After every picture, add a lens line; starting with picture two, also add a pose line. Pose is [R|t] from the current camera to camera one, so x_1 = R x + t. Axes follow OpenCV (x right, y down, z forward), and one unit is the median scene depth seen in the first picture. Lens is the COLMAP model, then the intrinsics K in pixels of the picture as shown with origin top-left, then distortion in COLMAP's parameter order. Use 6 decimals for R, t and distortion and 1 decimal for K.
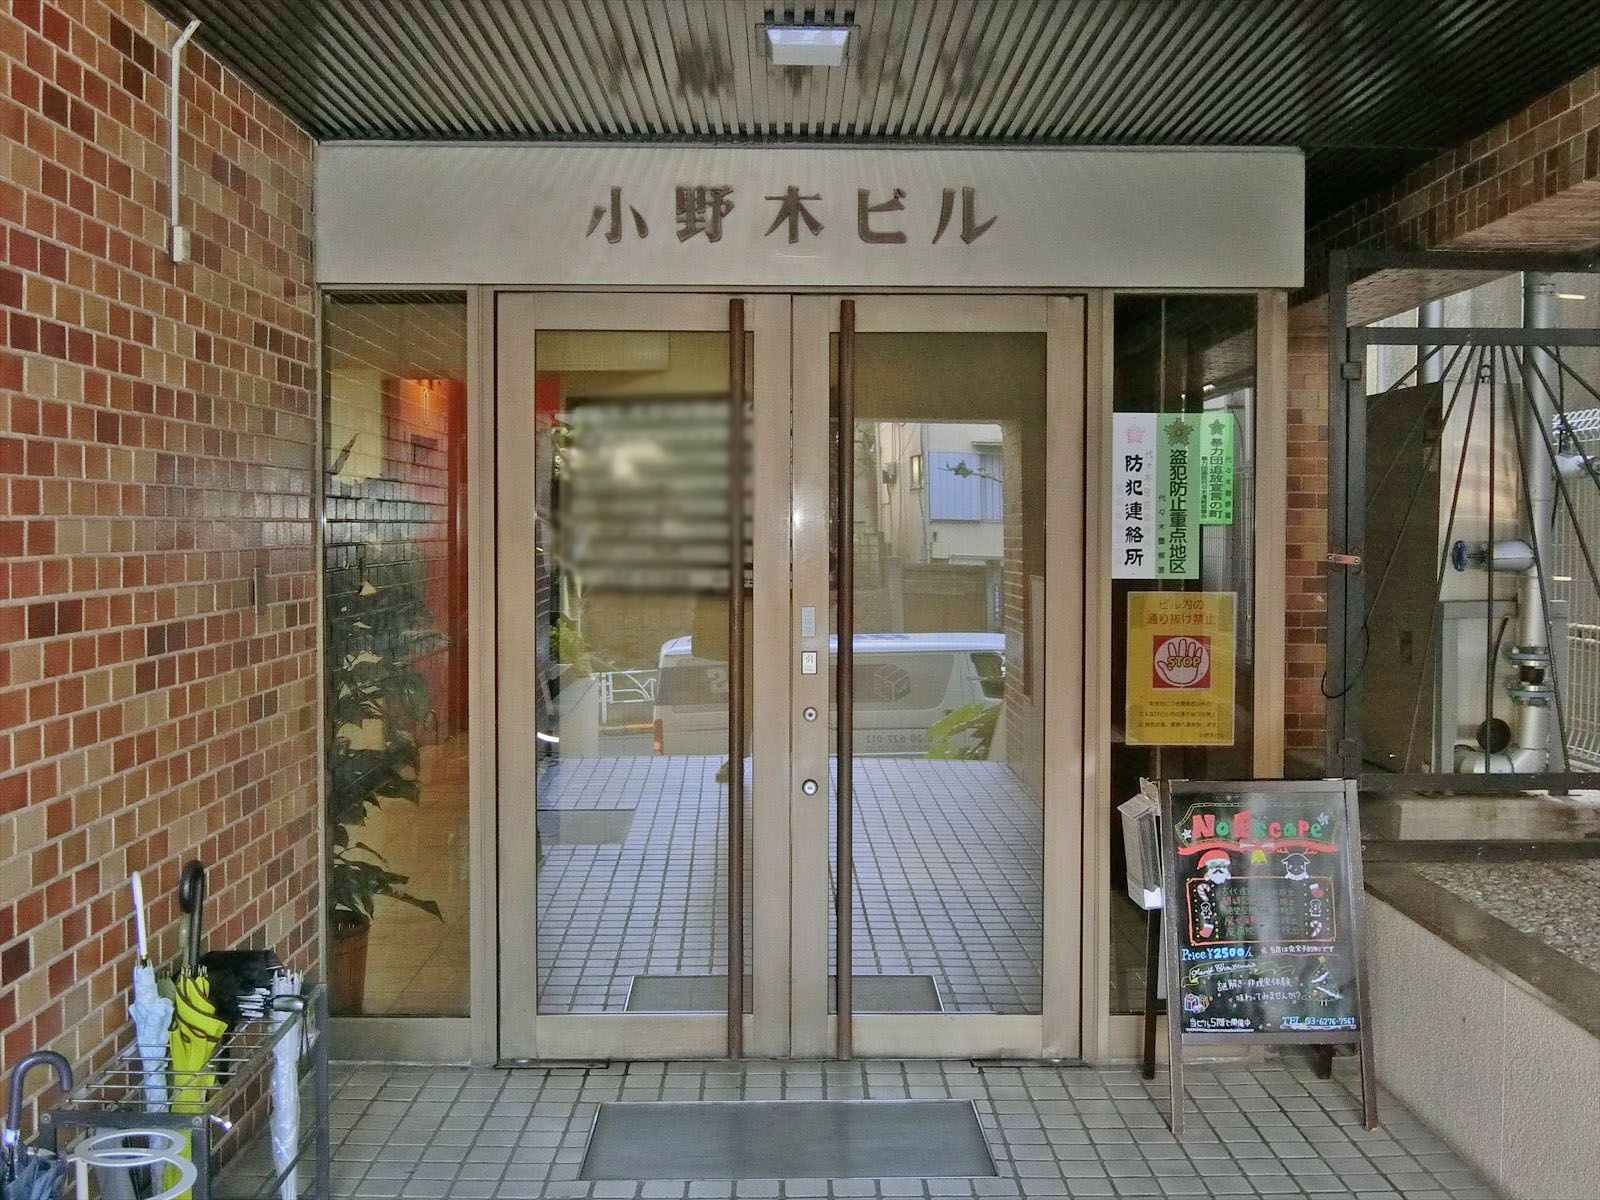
lens RADIAL K [[1718.0, 0, 800.1], [0, 1718.0, 597.1], [0, 0, 1]] dist [-0.046774, 0.000000]
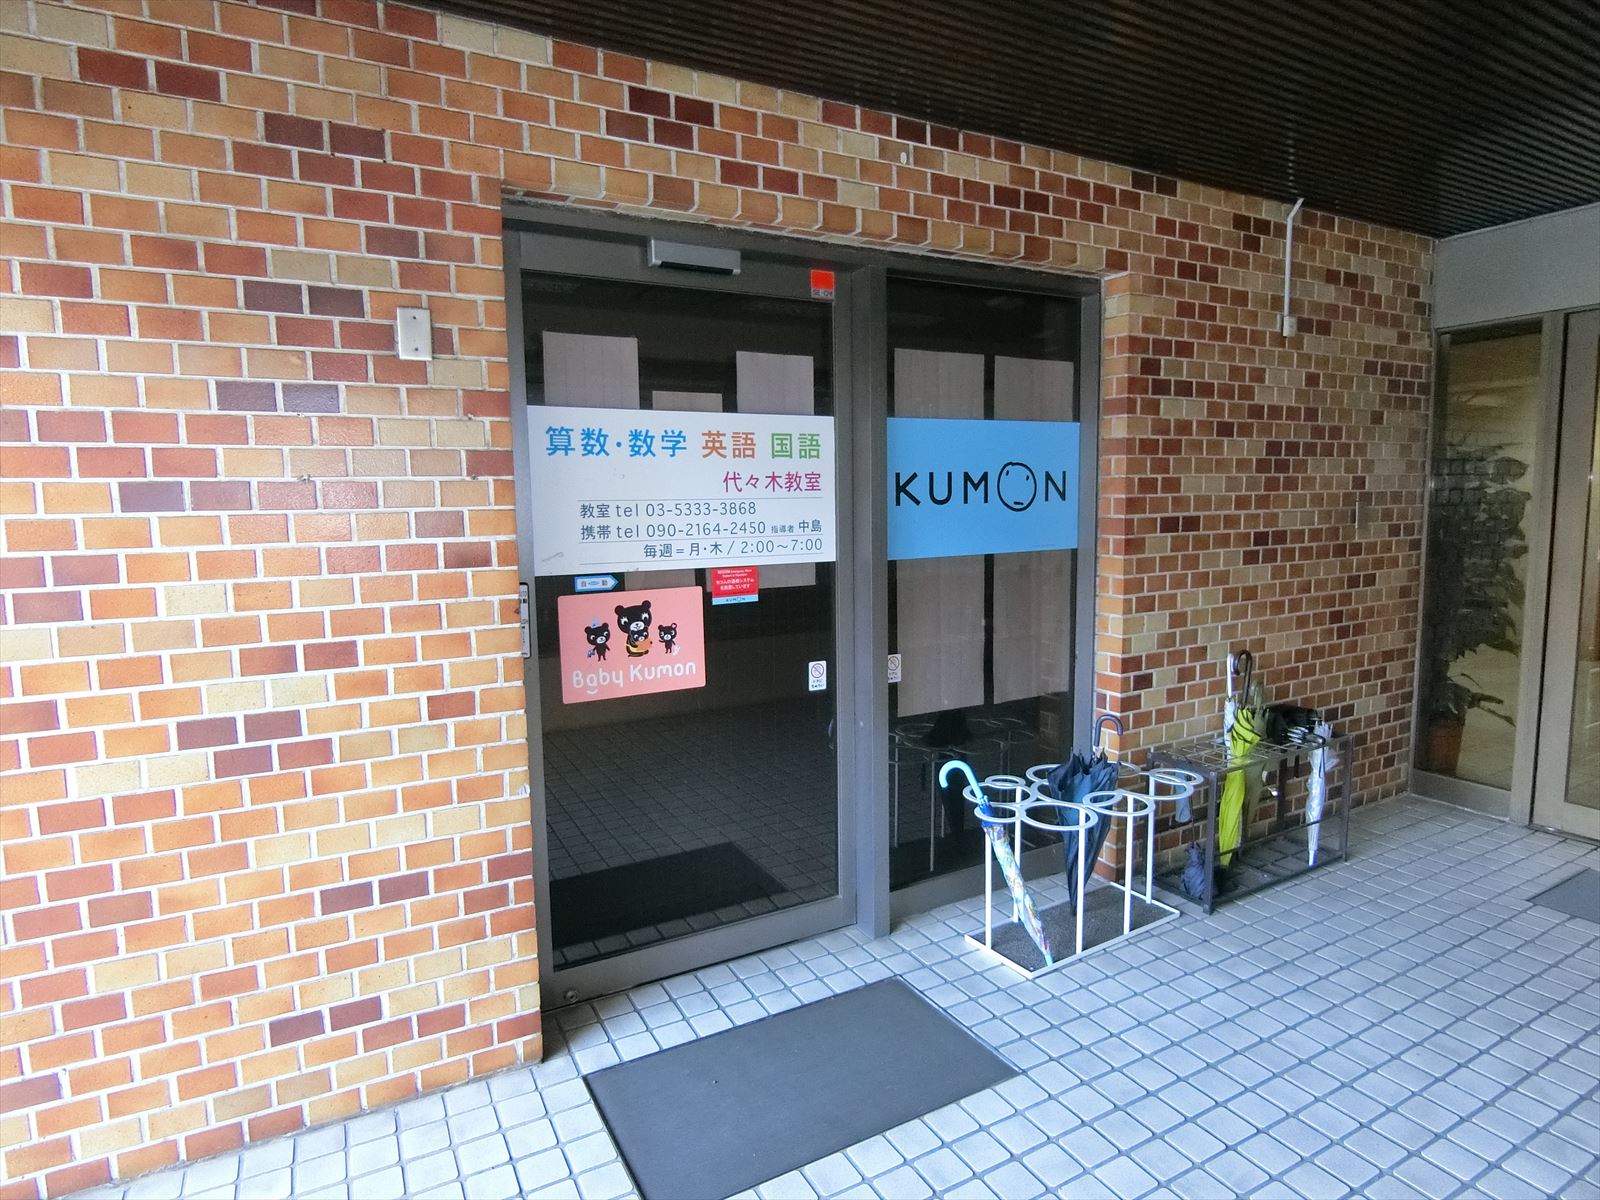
lens RADIAL K [[883.3, 0, 798.7], [0, 883.3, 600.7], [0, 0, 1]] dist [0.002754, -0.000551]
pose [[0.470511, 0.083163, -0.878466, 0.262056], [-0.015249, 0.996166, 0.086139, 0.017178], [0.882262, -0.027134, 0.469975, 0.067672]]
